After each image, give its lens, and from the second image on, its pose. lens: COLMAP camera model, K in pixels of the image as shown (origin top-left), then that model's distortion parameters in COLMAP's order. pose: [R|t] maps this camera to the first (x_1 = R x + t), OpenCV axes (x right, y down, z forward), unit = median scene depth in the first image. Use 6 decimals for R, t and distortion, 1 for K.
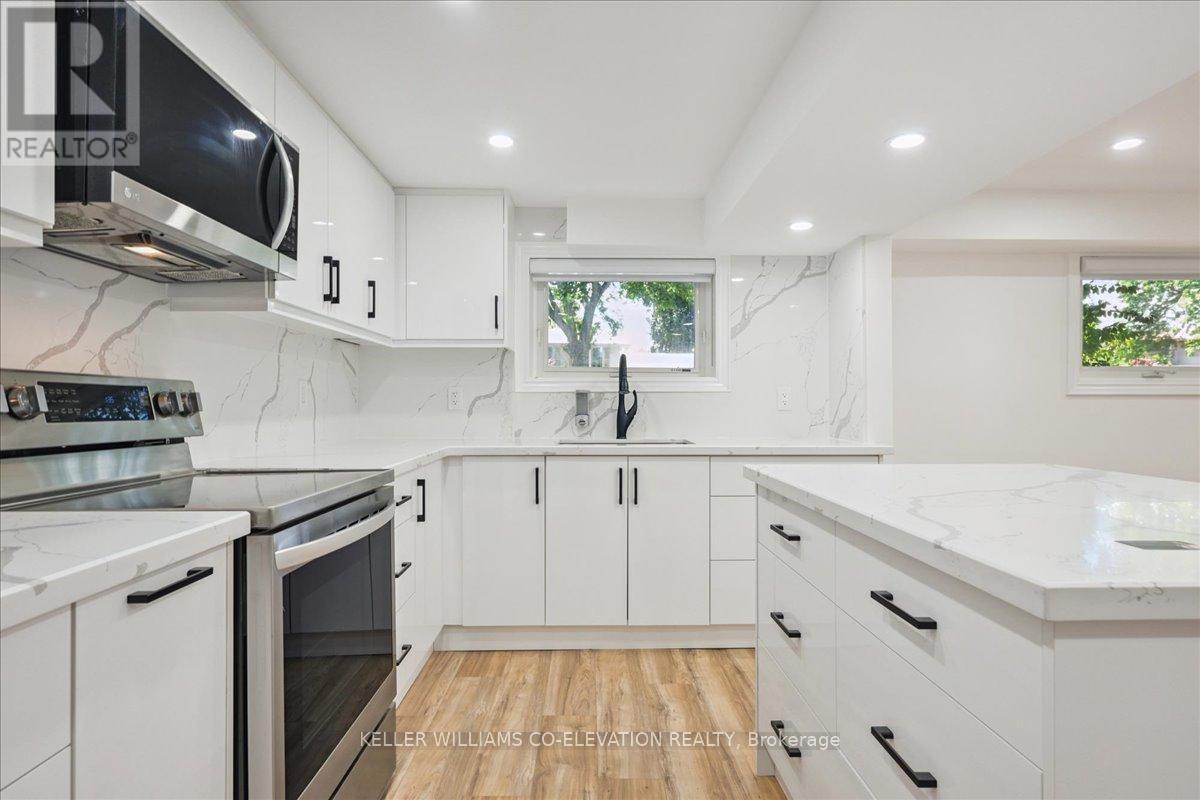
lens RADIAL K [[650.8, 0, 586.9], [0, 650.8, 396.3], [0, 0, 1]] dist [-0.006676, 0.000214]
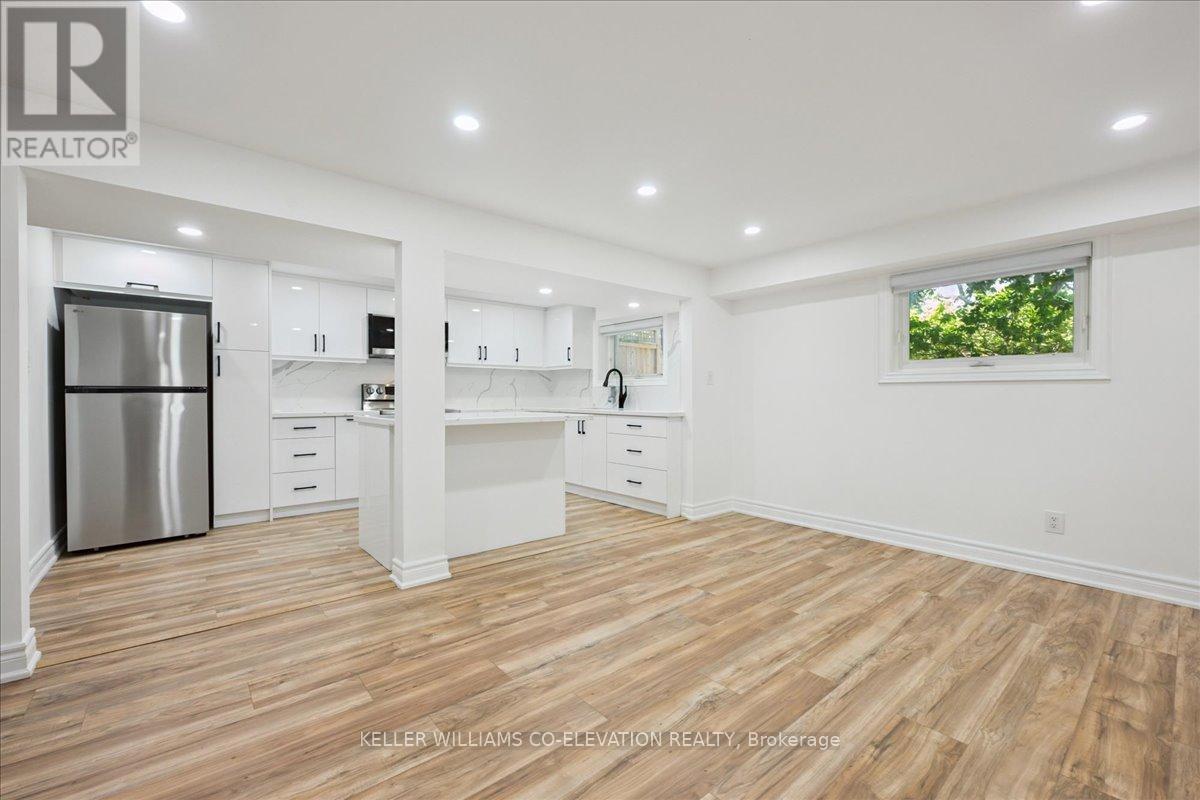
lens RADIAL K [[470.1, 0, 596.8], [0, 470.1, 399.5], [0, 0, 1]] dist [0.011658, -0.001245]
pose [[0.656343, 0.001565, -0.754461, 1.504794], [0.010573, 0.999881, 0.011272, 0.024949], [0.754388, -0.015375, 0.656248, -0.078713]]
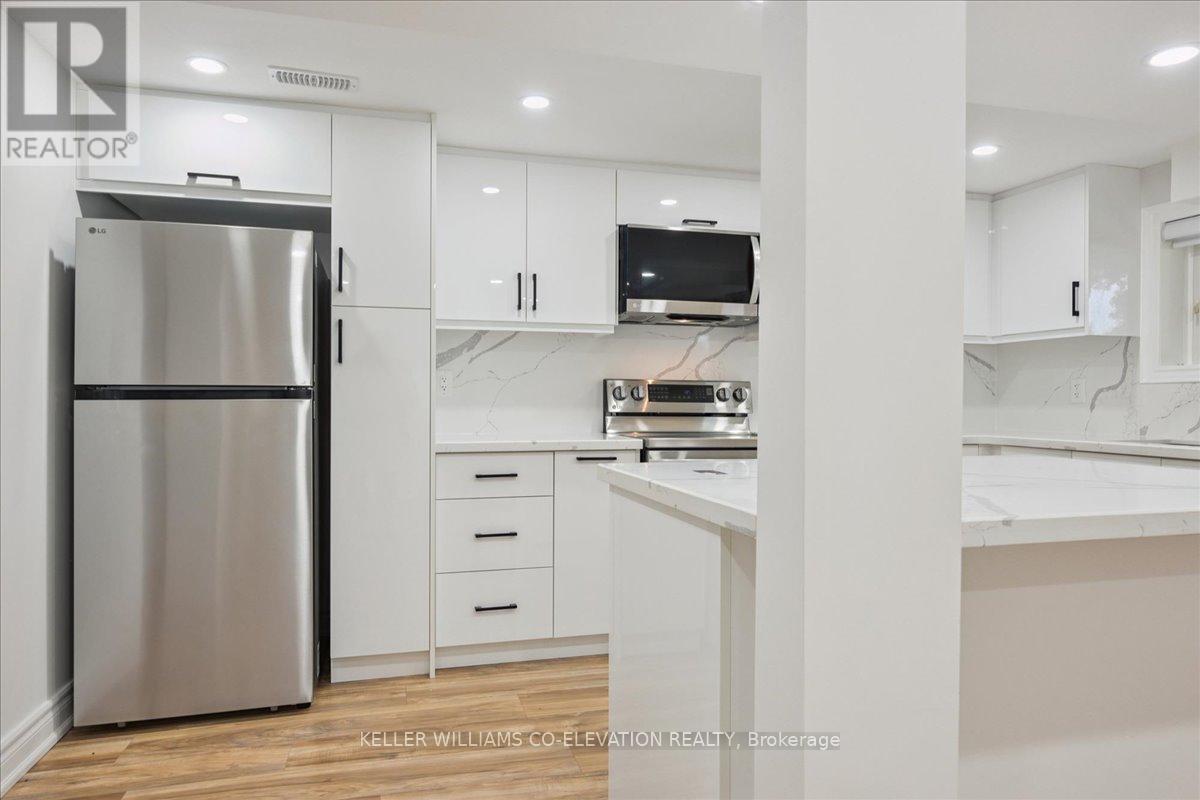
lens RADIAL K [[730.0, 0, 598.6], [0, 730.0, 403.8], [0, 0, 1]] dist [0.023224, 0.000151]
pose [[0.272580, 0.008851, -0.962092, 0.846184], [0.005464, 0.999927, 0.010747, 0.008985], [0.962118, -0.008187, 0.272512, 0.055886]]
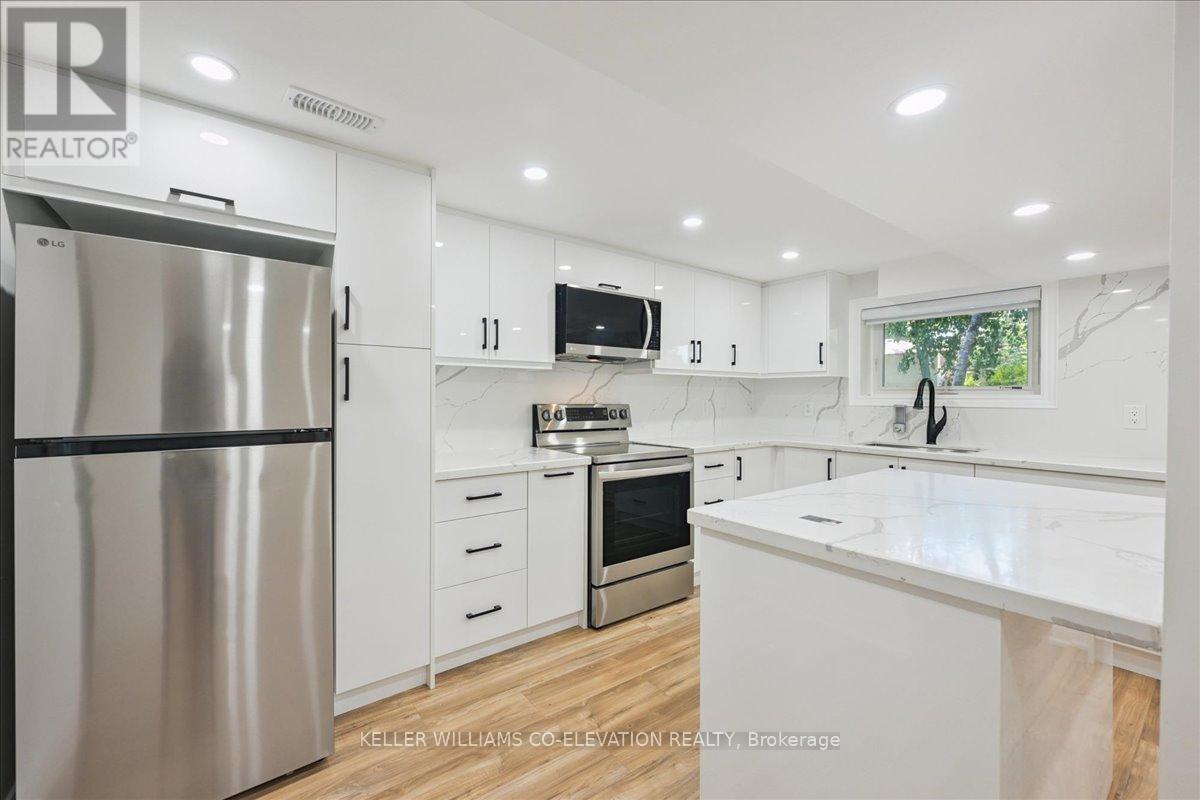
lens RADIAL K [[475.0, 0, 587.8], [0, 475.0, 402.0], [0, 0, 1]] dist [-0.001291, 0.000700]
pose [[0.596003, 0.010084, -0.802919, 0.519053], [0.004255, 0.999867, 0.015717, -0.043607], [0.802971, -0.012784, 0.595882, -0.124919]]
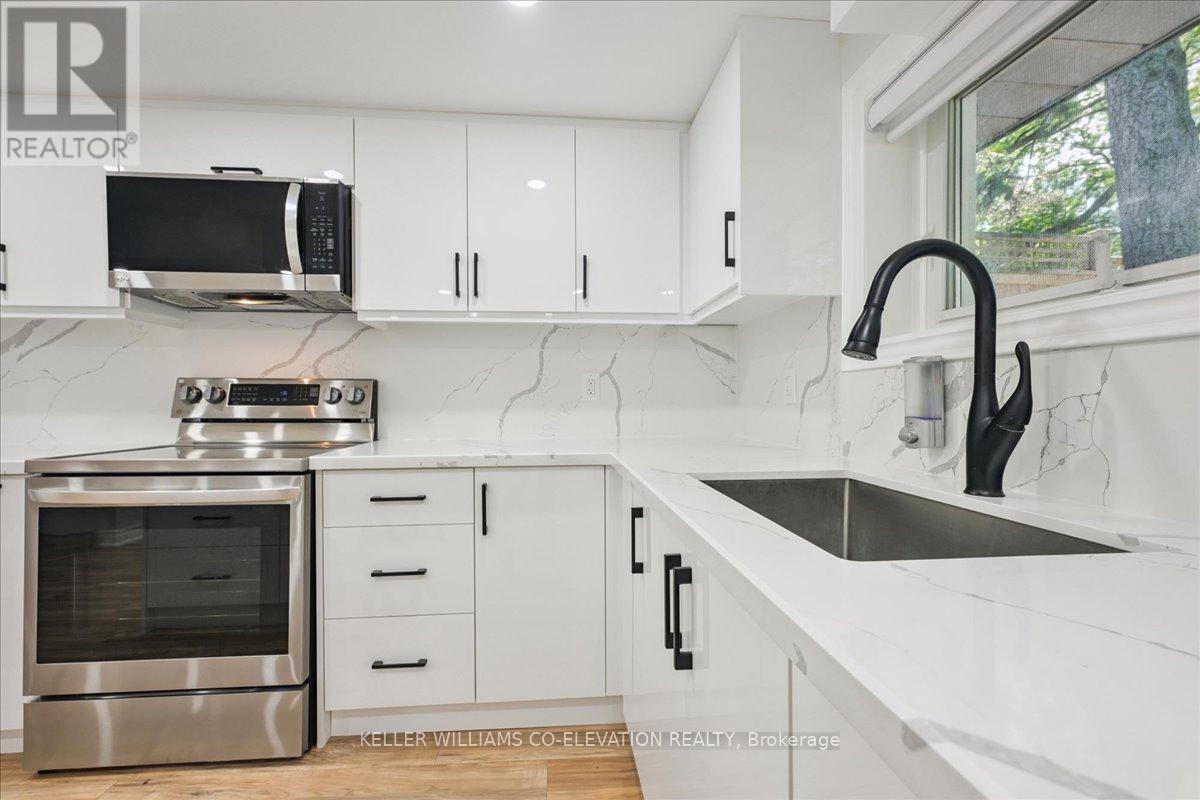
lens RADIAL K [[518.1, 0, 606.3], [0, 518.1, 404.3], [0, 0, 1]] dist [0.021178, 0.000428]
pose [[0.073482, 0.008050, -0.997264, 0.397969], [0.012668, 0.999879, 0.009004, 0.019344], [0.997216, -0.013295, 0.073371, 1.030251]]
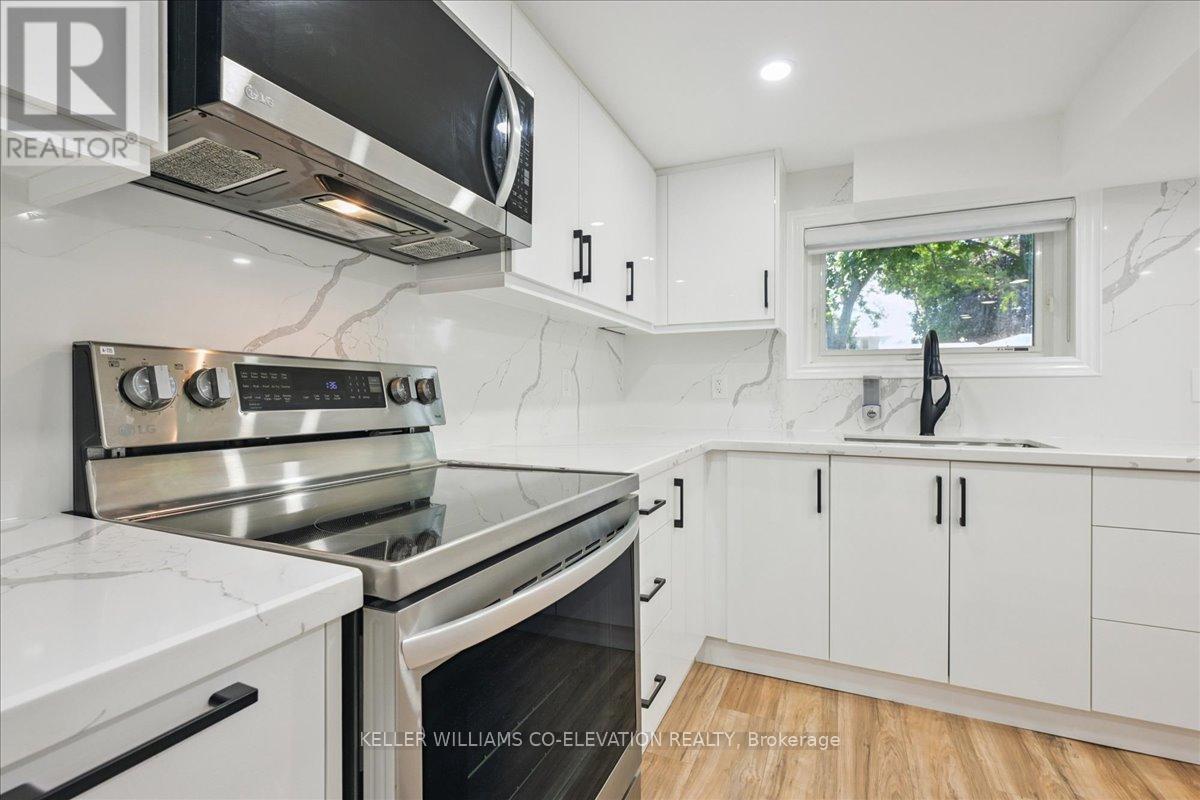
lens RADIAL K [[534.6, 0, 588.2], [0, 534.6, 393.2], [0, 0, 1]] dist [0.007116, 0.000475]
pose [[0.903386, 0.002087, -0.428824, -0.054233], [0.003075, 0.999931, 0.011344, 0.005085], [0.428818, -0.011566, 0.903317, 0.283920]]
